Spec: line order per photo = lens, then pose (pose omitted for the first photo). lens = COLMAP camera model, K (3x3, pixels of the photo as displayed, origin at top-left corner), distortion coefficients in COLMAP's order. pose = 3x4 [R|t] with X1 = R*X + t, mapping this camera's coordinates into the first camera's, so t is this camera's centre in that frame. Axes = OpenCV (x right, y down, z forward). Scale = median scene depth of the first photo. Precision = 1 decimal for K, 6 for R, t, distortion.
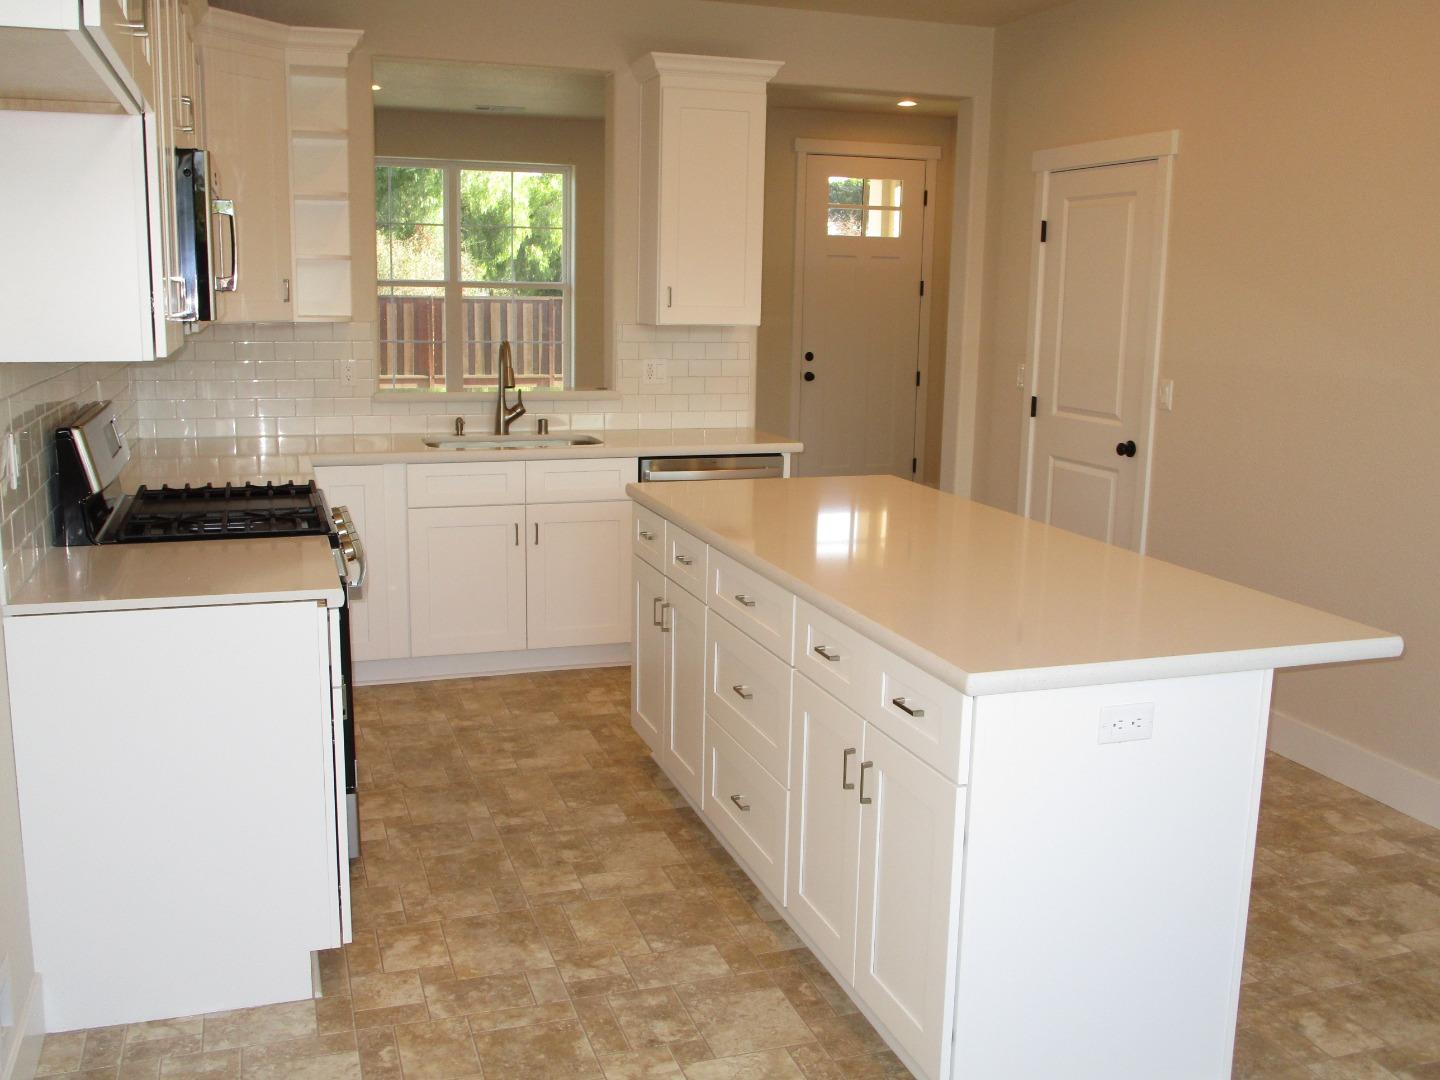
lens RADIAL K [[1305.8, 0, 719.5], [0, 1305.8, 490.1], [0, 0, 1]] dist [-0.165678, 0.166606]
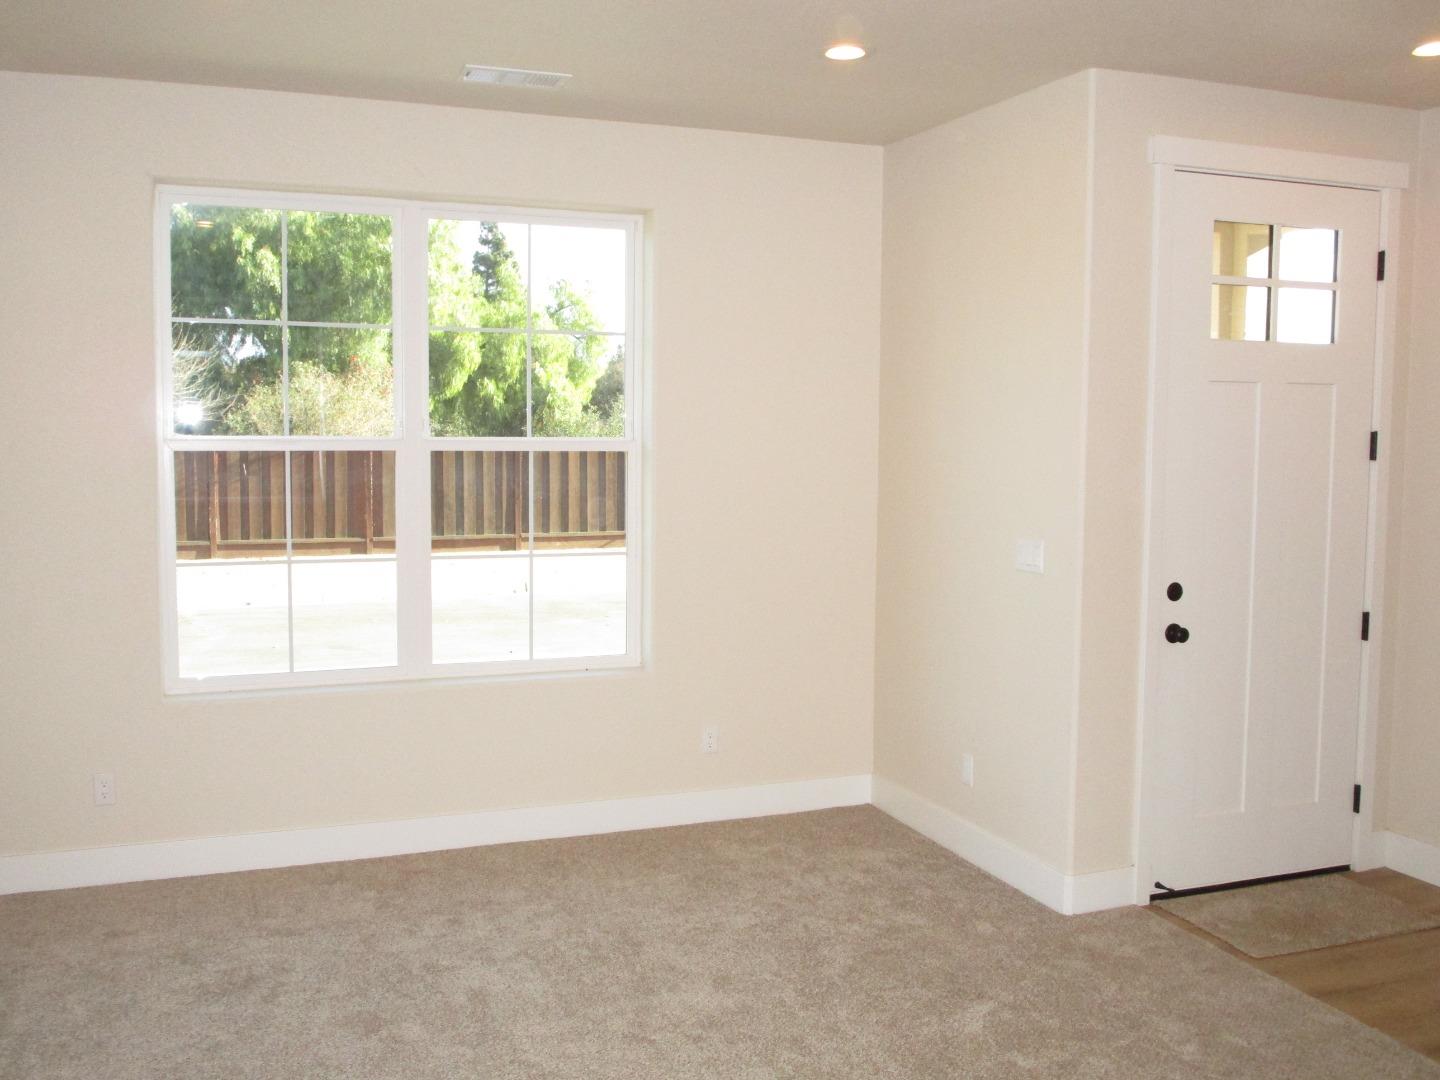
lens RADIAL K [[1250.1, 0, 720.0], [0, 1250.1, 540.0], [0, 0, 1]] dist [-0.051685, 0.010082]
pose [[0.998176, -0.019575, 0.057110, -0.039395], [0.022817, 0.998132, -0.056678, -0.031344], [-0.055893, 0.057878, 0.996758, 0.173499]]
